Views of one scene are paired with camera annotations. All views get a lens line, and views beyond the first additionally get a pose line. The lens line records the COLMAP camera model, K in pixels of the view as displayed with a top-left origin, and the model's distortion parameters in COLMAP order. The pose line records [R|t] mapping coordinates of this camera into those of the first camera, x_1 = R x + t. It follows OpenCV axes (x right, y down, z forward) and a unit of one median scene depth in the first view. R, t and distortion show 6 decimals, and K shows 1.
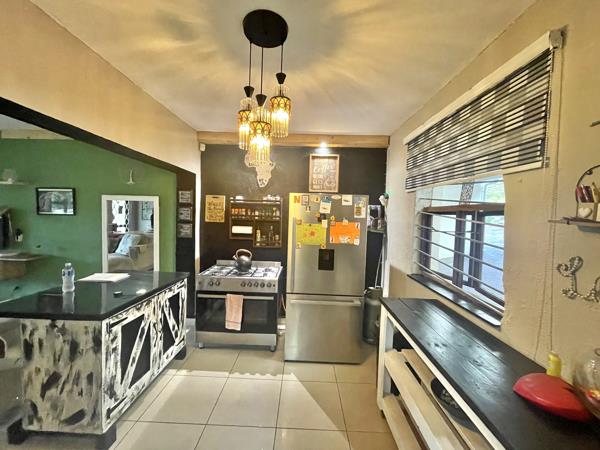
lens RADIAL K [[246.4, 0, 298.9], [0, 246.4, 226.1], [0, 0, 1]] dist [-0.001473, 0.000159]
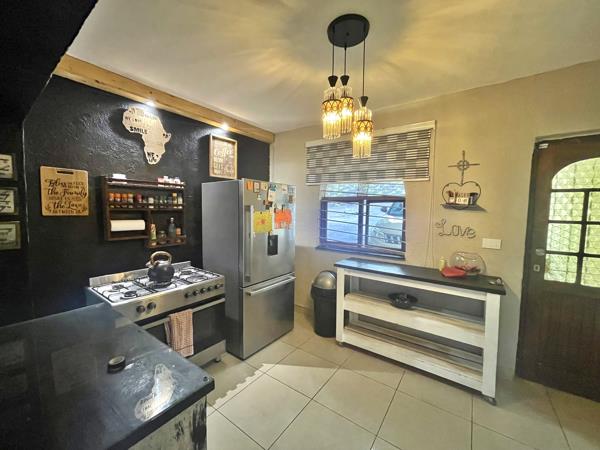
lens RADIAL K [[246.4, 0, 298.9], [0, 246.4, 226.1], [0, 0, 1]] dist [-0.001473, 0.000159]
pose [[0.559758, -0.081517, 0.824637, -0.529828], [0.040319, 0.996650, 0.071153, -0.011774], [-0.827675, -0.006580, 0.561169, 0.244645]]
